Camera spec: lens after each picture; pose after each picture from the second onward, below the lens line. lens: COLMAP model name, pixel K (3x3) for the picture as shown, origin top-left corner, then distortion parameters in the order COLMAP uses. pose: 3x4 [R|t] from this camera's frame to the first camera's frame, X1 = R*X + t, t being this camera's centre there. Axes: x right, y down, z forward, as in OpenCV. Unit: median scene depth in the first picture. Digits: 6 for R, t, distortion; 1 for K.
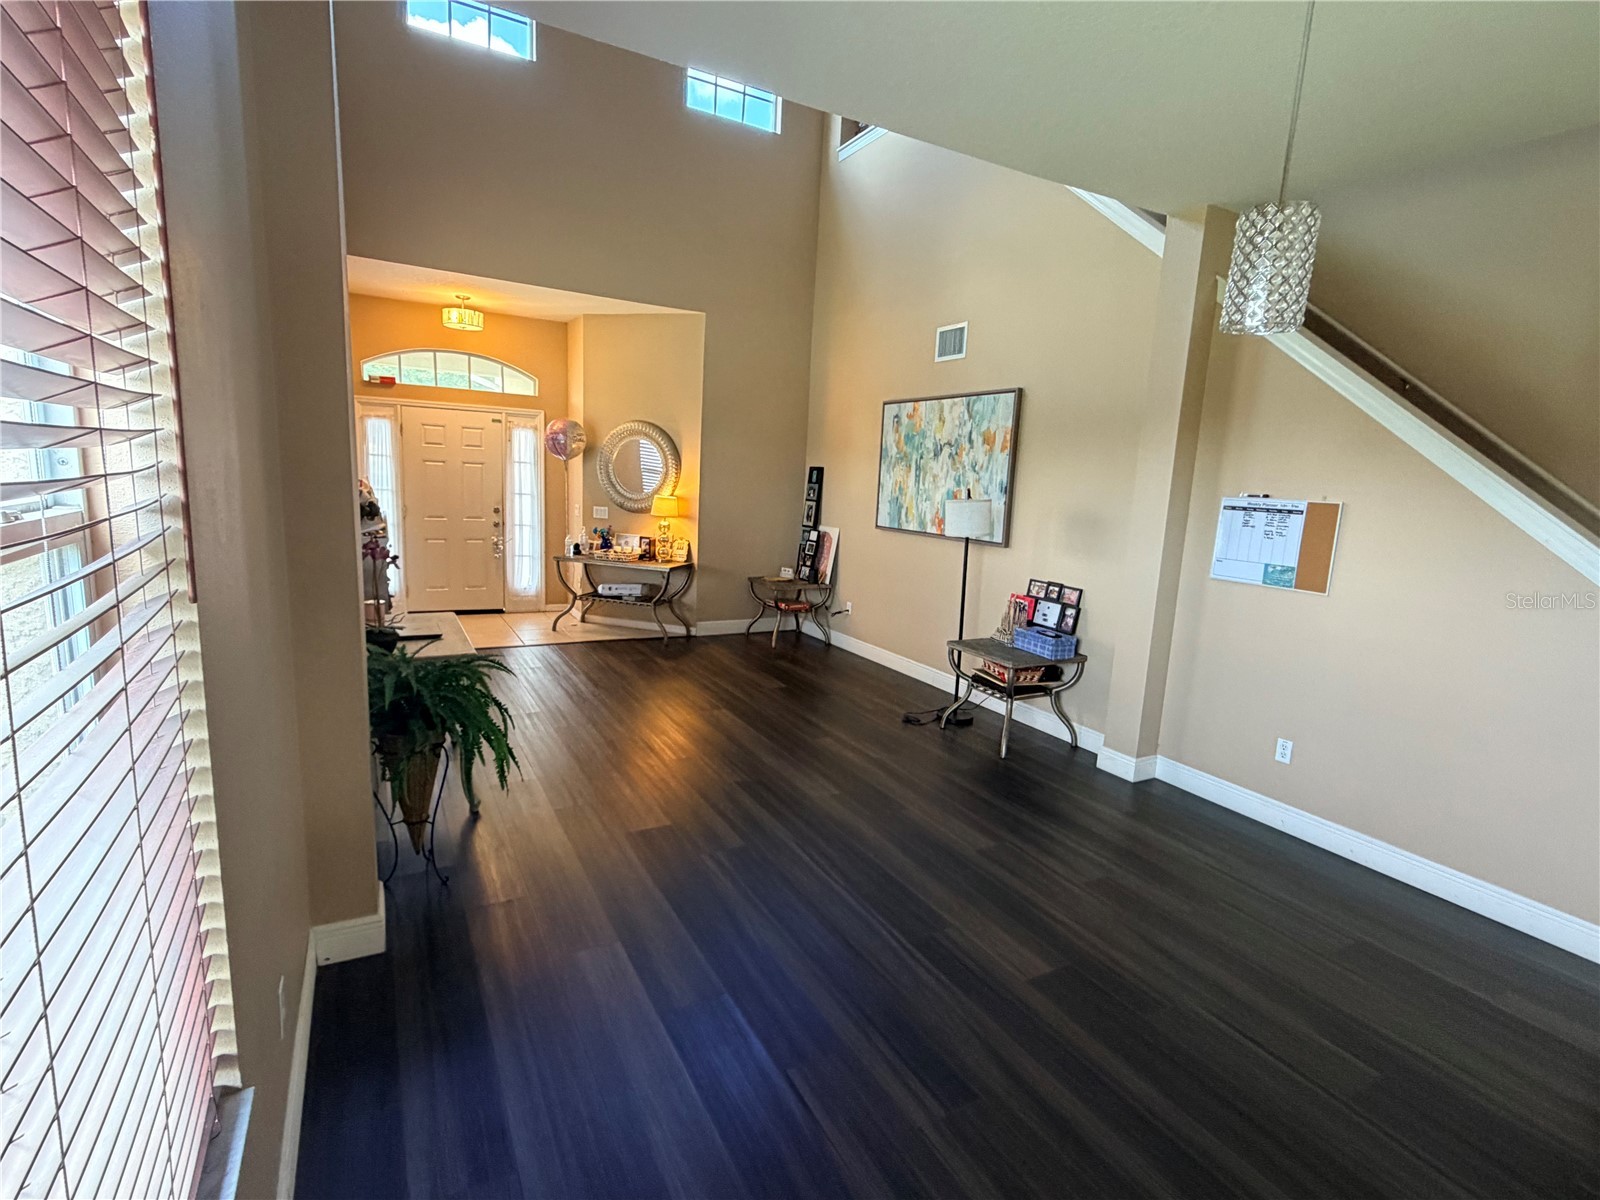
lens RADIAL K [[774.2, 0, 800.0], [0, 774.2, 600.0], [0, 0, 1]] dist [-0.003907, -0.000499]
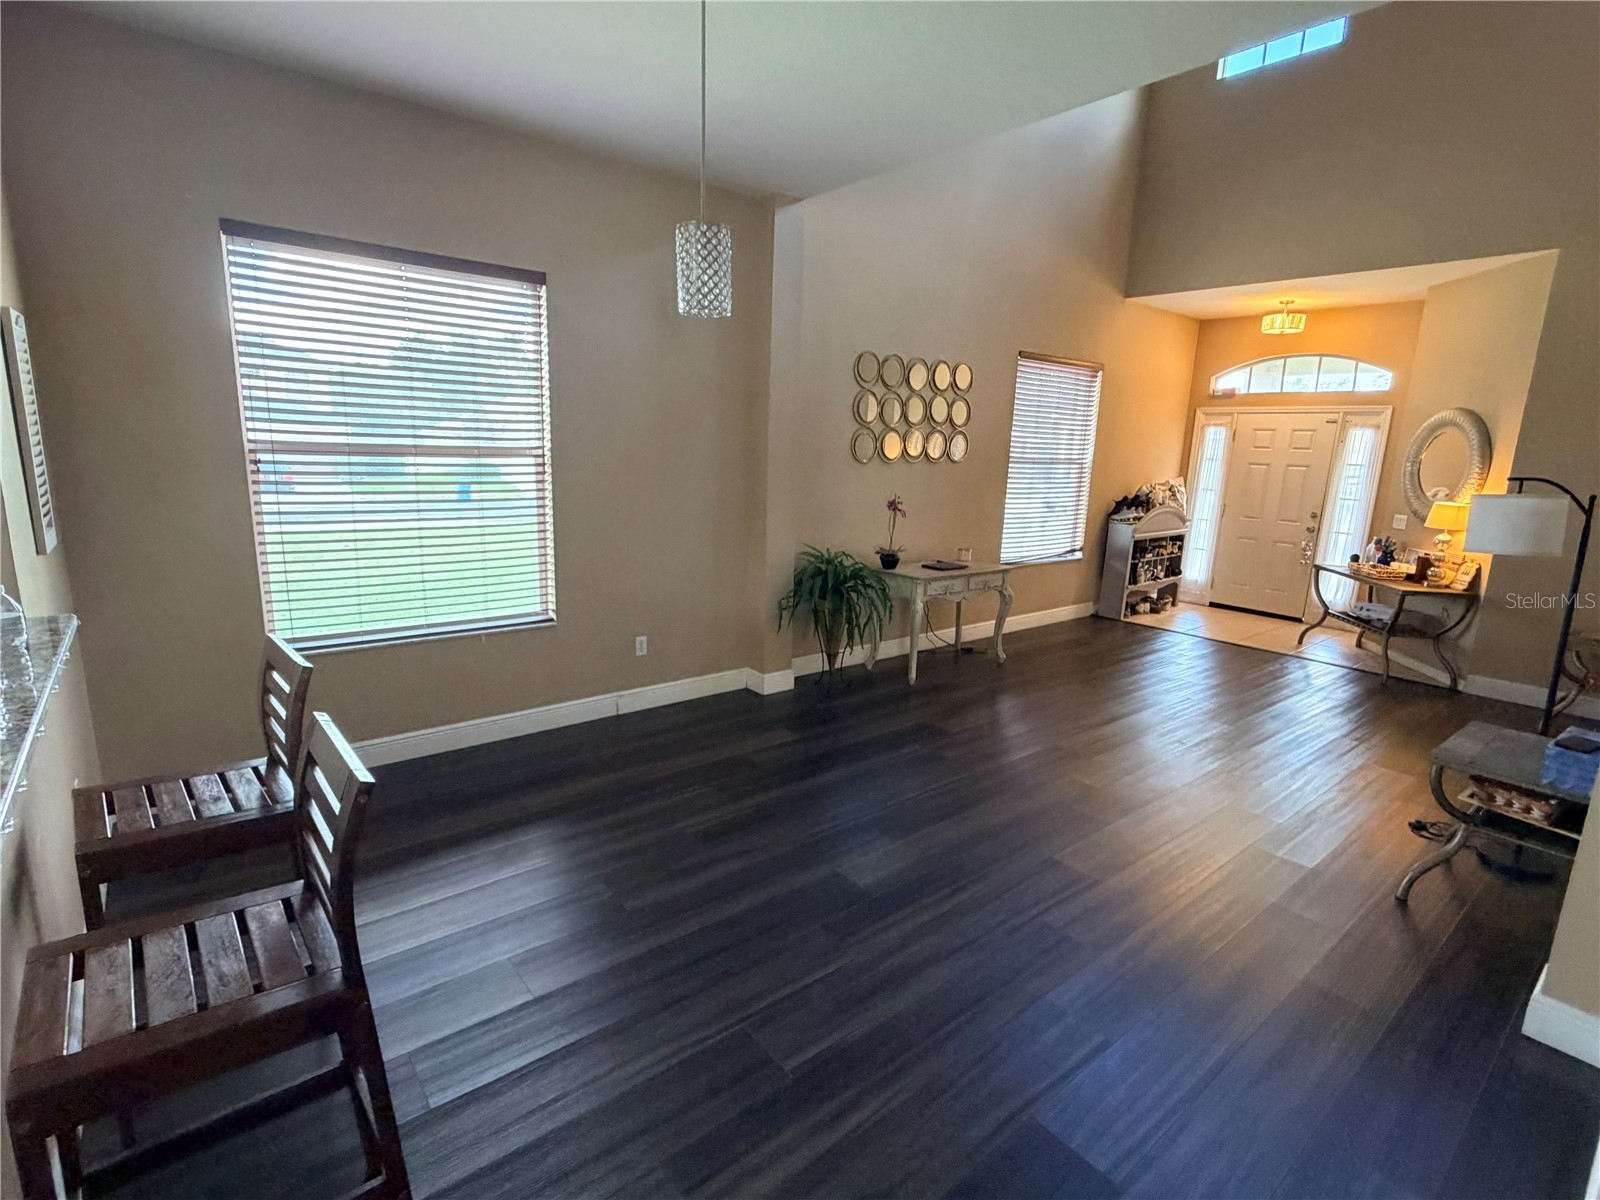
lens RADIAL K [[774.2, 0, 800.0], [0, 774.2, 600.0], [0, 0, 1]] dist [-0.003907, -0.000499]
pose [[0.184246, 0.151952, -0.971063, 0.644787], [-0.181397, 0.976263, 0.118348, -0.017106], [0.965996, 0.154342, 0.207436, 0.304475]]
